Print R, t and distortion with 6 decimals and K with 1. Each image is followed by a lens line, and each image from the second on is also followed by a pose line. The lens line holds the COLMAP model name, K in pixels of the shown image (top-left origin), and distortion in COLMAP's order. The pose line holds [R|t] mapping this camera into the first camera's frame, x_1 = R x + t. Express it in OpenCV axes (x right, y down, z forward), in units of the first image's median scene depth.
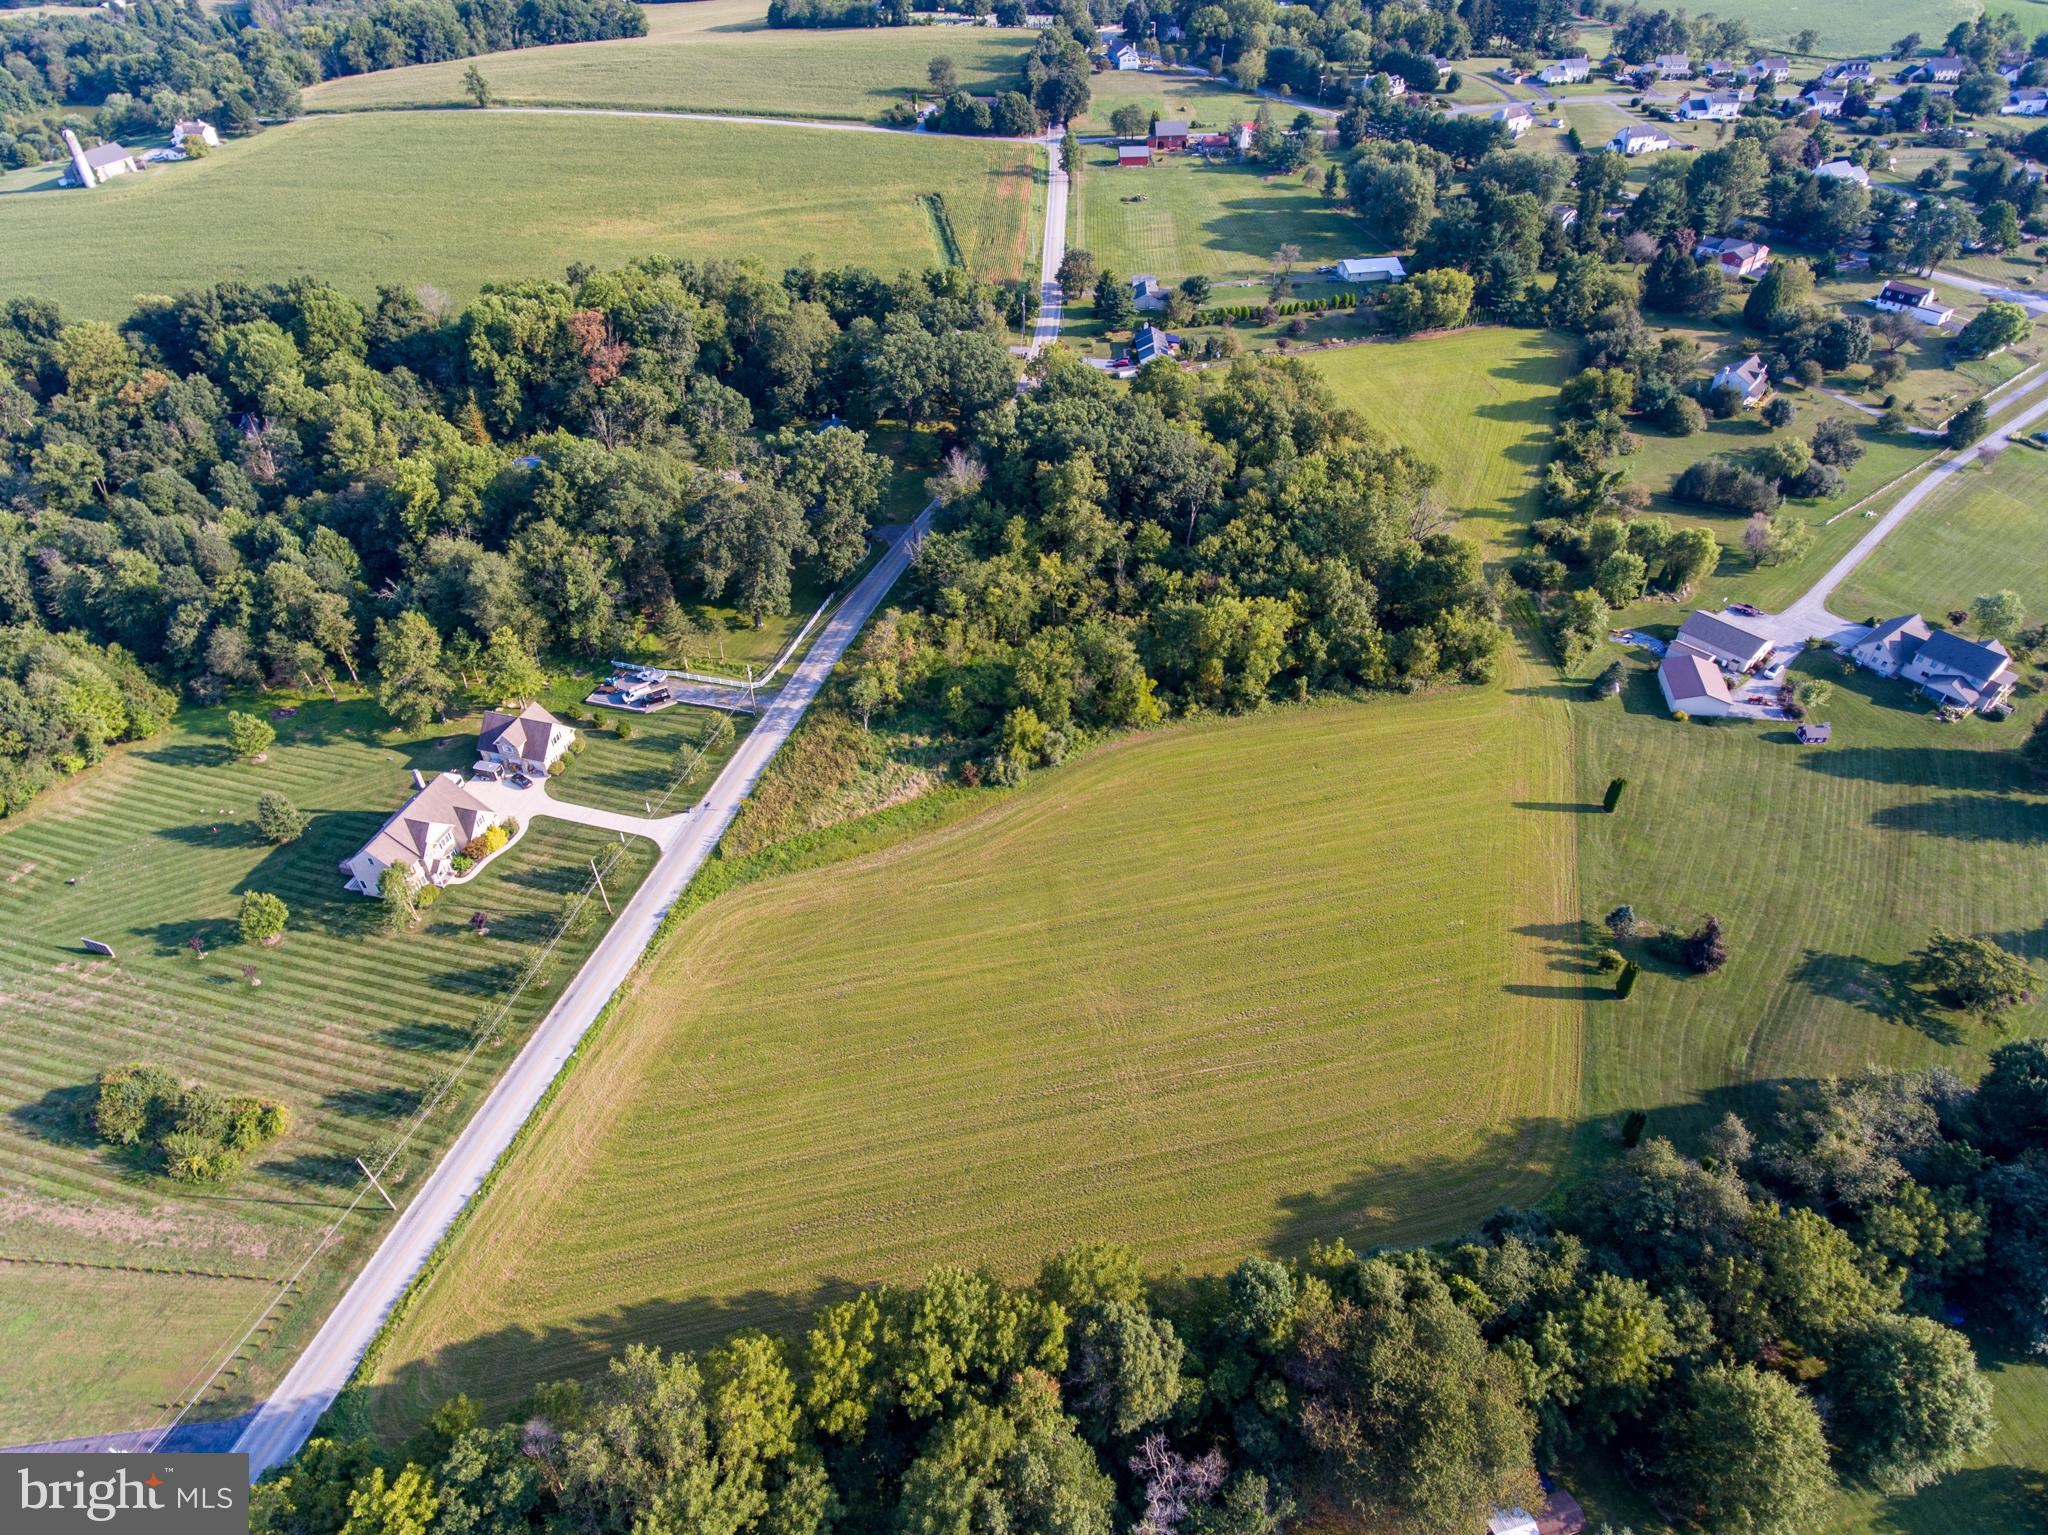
lens RADIAL K [[1212.6, 0, 1004.8], [0, 1212.6, 769.8], [0, 0, 1]] dist [-0.002493, -0.000420]
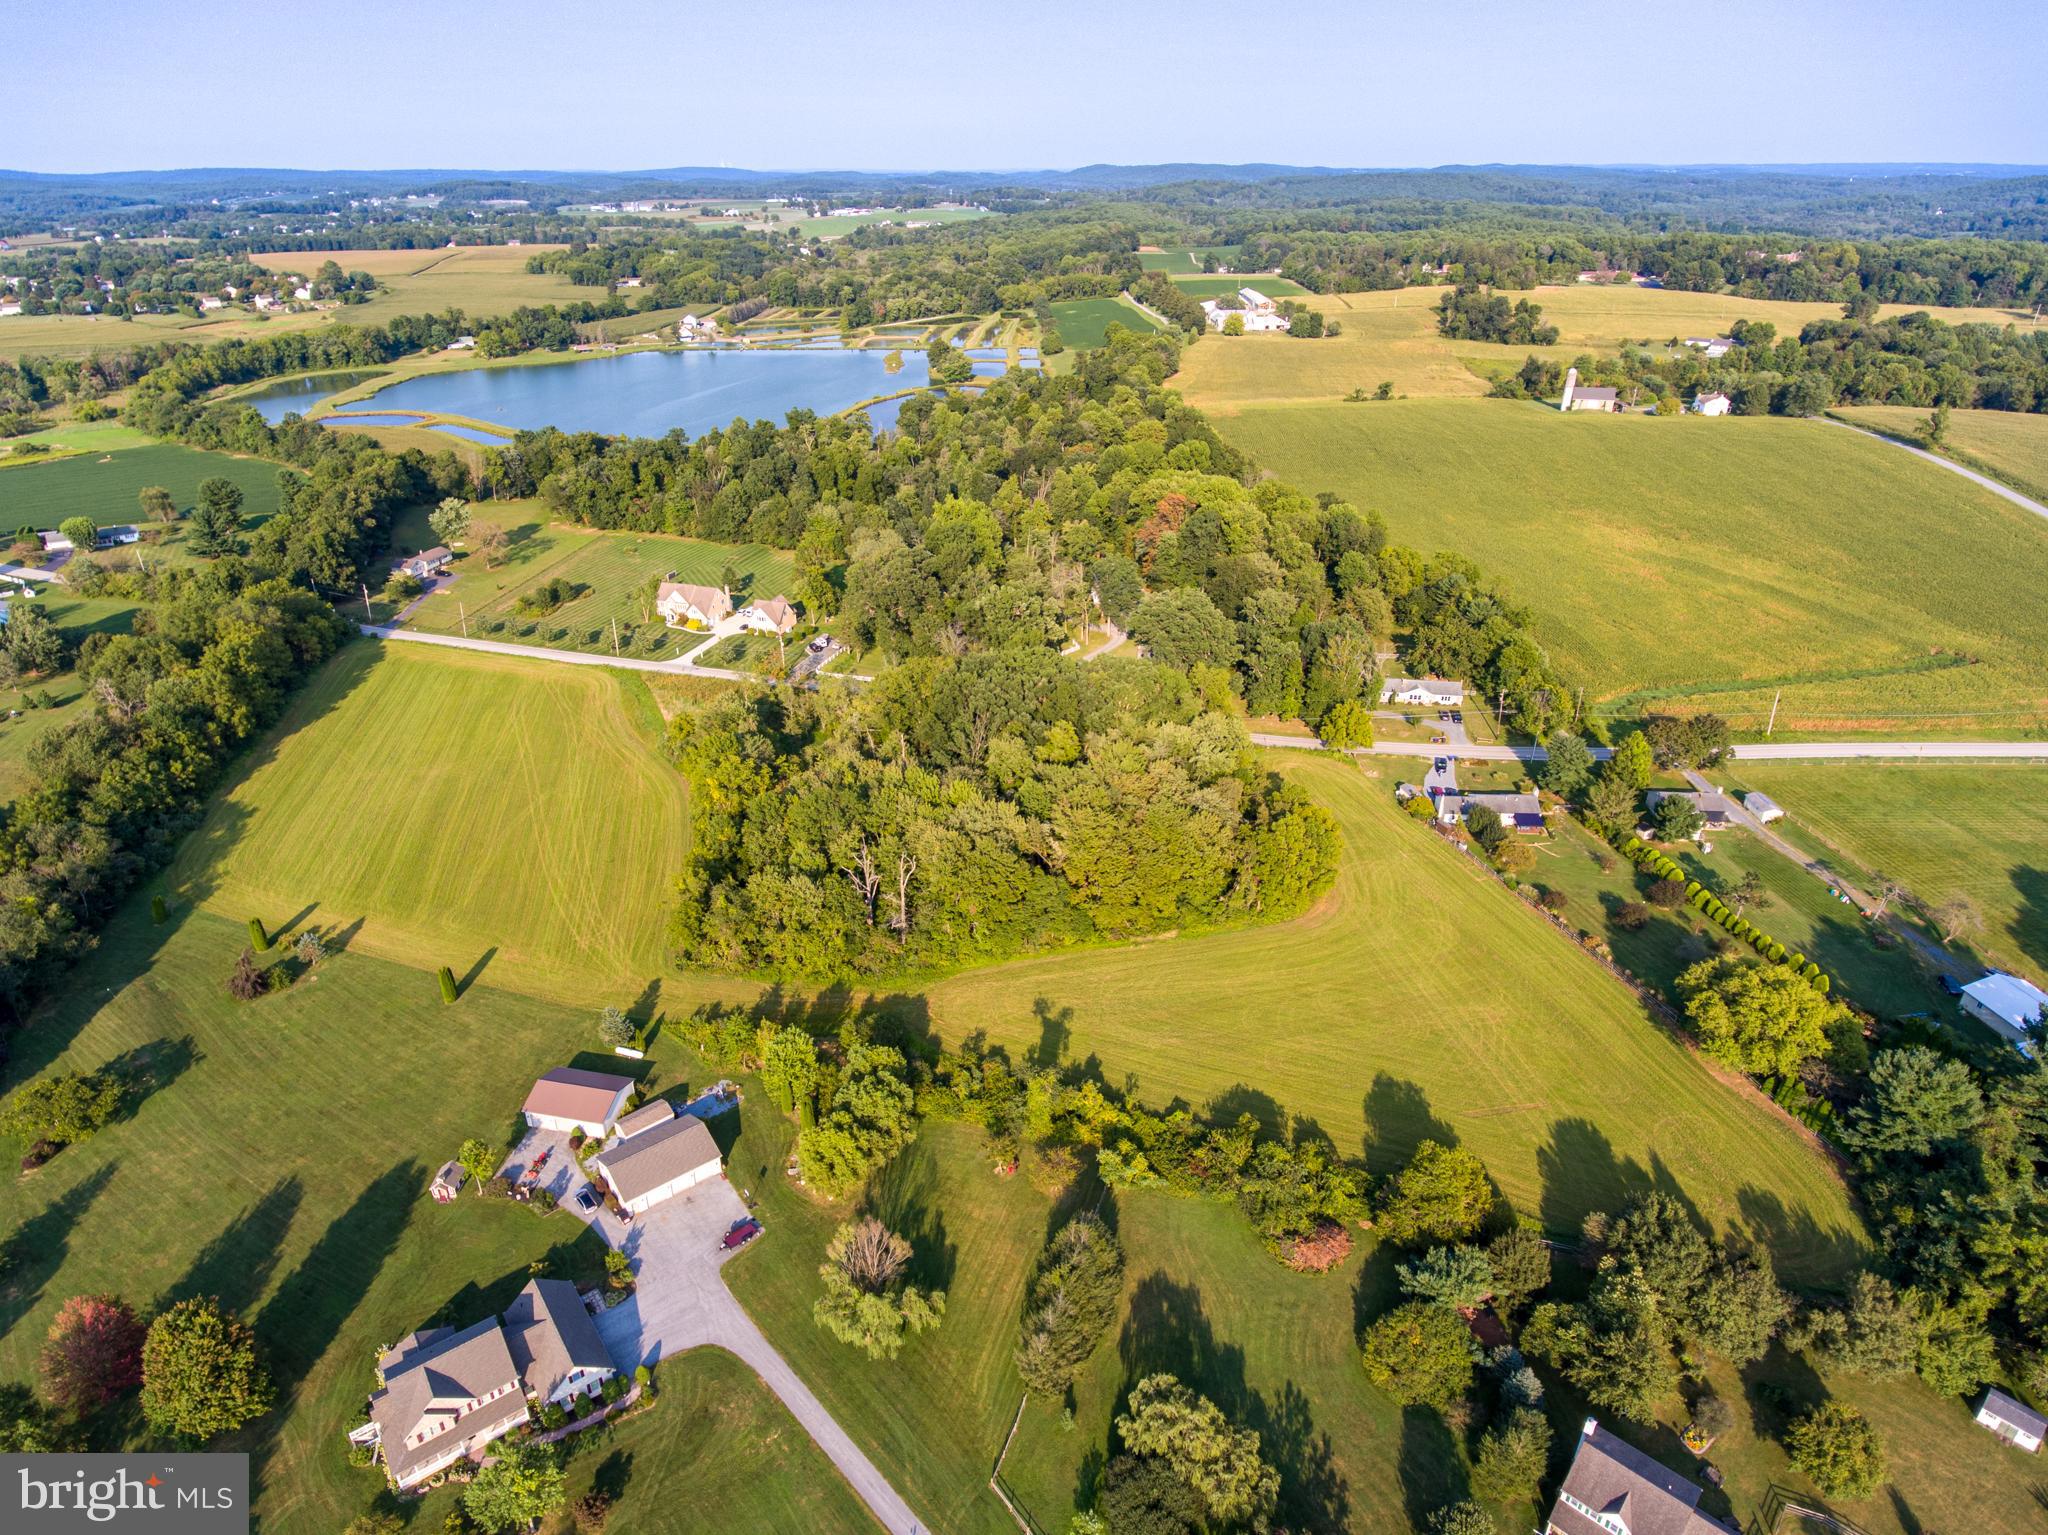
lens RADIAL K [[1212.6, 0, 1004.8], [0, 1212.6, 769.8], [0, 0, 1]] dist [-0.002493, -0.000420]
pose [[-0.016369, 0.462495, -0.886471, 1.115675], [-0.632667, 0.681744, 0.367366, -0.656848], [0.774251, 0.566854, 0.281446, 0.826498]]
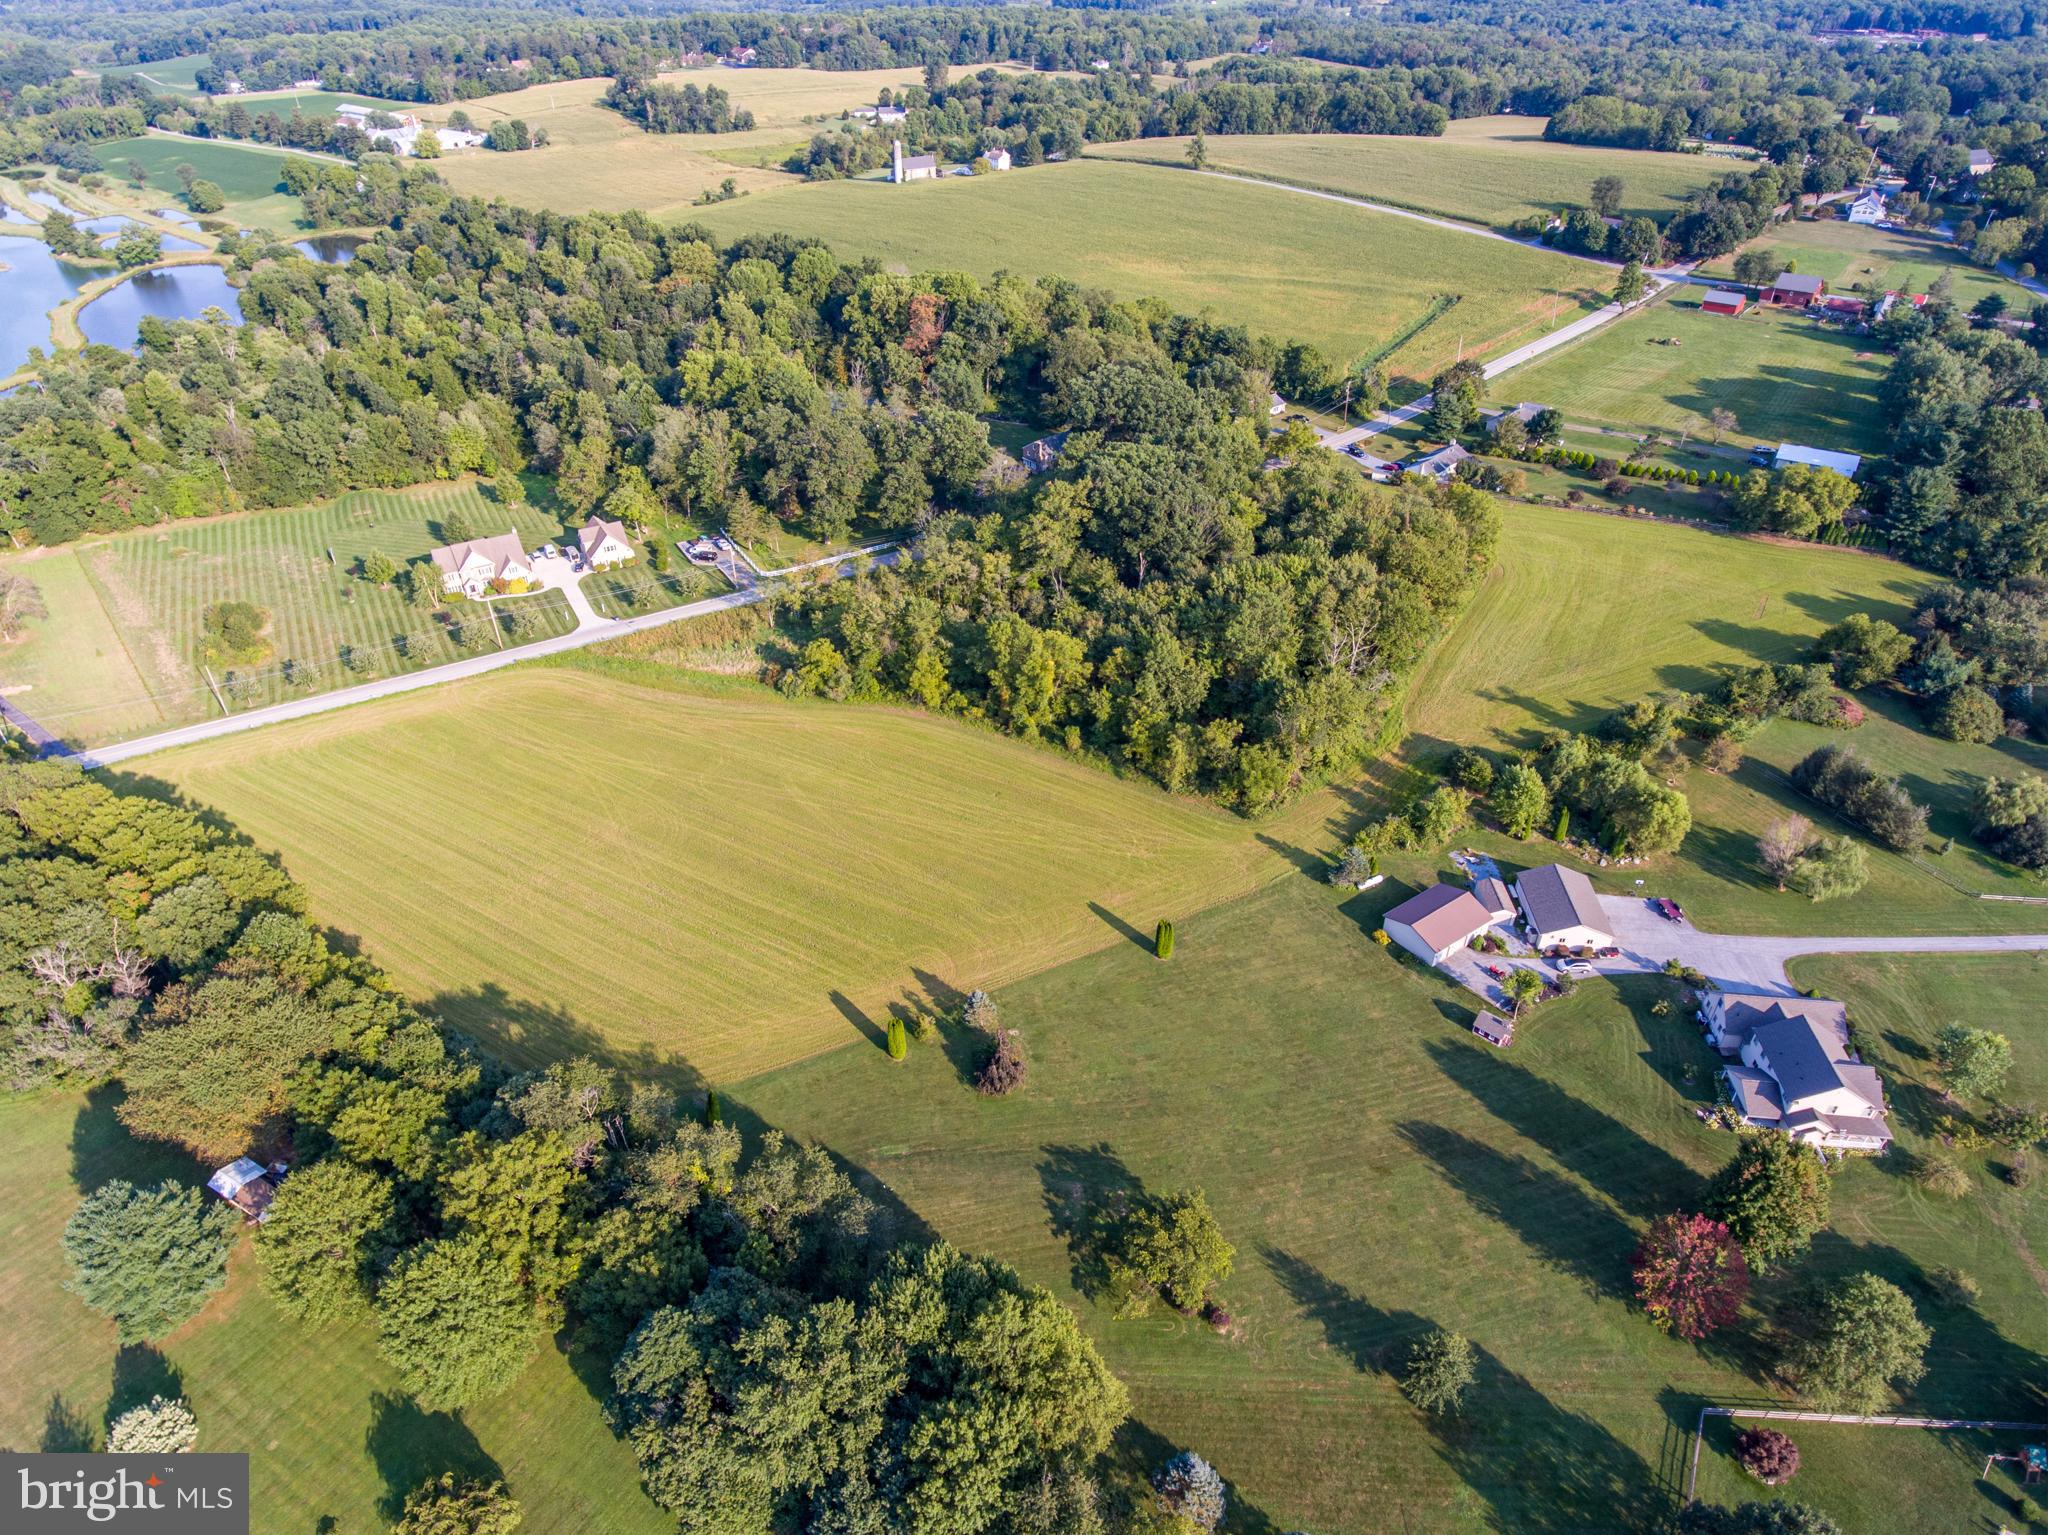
lens RADIAL K [[1212.6, 0, 1004.8], [0, 1212.6, 769.8], [0, 0, 1]] dist [-0.002493, -0.000420]
pose [[0.721228, 0.399352, -0.565993, 0.738499], [-0.439806, 0.895262, 0.071244, -0.086391], [0.535163, 0.197544, 0.821326, 0.159198]]
